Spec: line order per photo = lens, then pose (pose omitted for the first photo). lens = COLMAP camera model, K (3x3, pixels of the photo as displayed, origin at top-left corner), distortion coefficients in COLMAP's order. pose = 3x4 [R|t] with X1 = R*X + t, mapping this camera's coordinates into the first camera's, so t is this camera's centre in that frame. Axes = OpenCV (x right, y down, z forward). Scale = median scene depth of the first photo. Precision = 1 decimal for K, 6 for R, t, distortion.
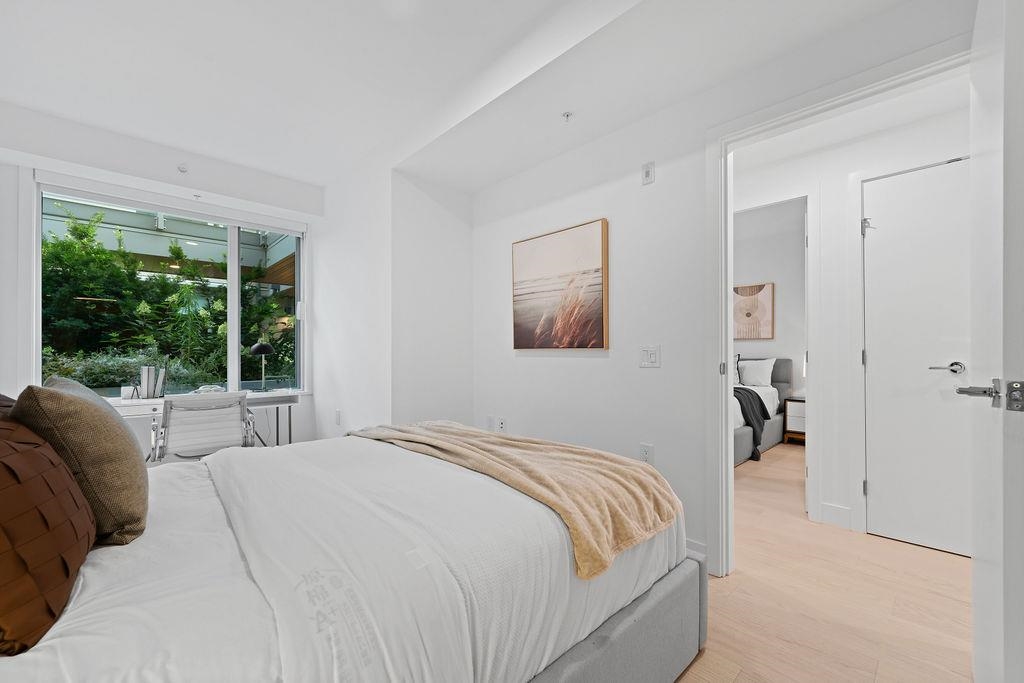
lens RADIAL K [[411.0, 0, 507.6], [0, 411.0, 354.2], [0, 0, 1]] dist [-0.000881, -0.000150]
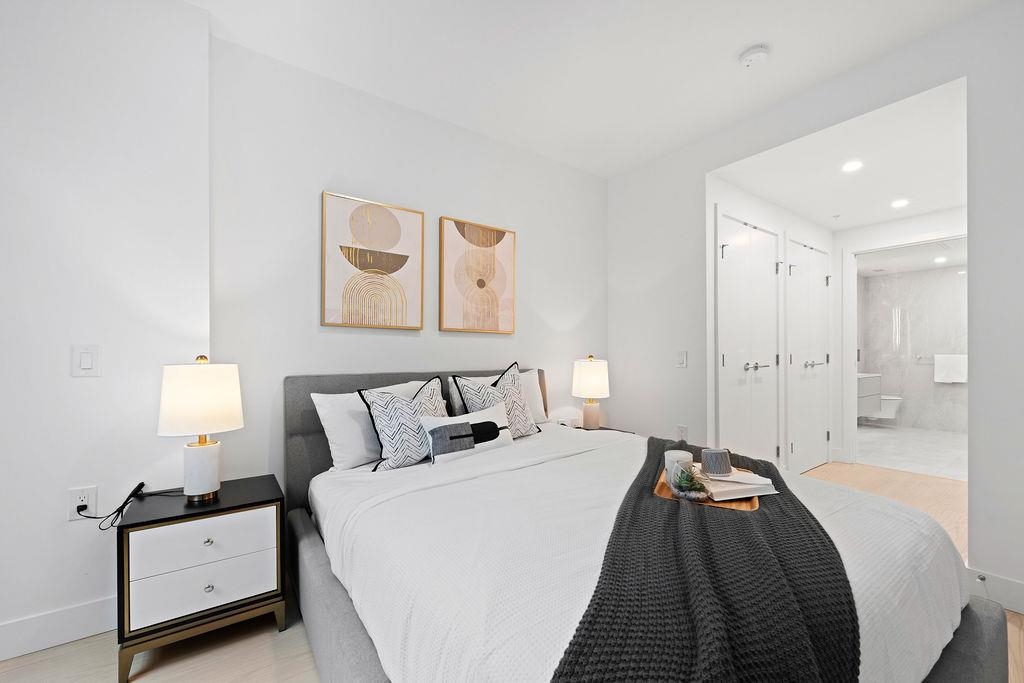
lens RADIAL K [[411.0, 0, 507.6], [0, 411.0, 354.2], [0, 0, 1]] dist [-0.000881, -0.000150]
pose [[0.136117, -0.001779, 0.990691, 0.094593], [0.002297, 0.999996, 0.001480, -0.010053], [-0.990690, 0.002074, 0.136121, 0.916023]]
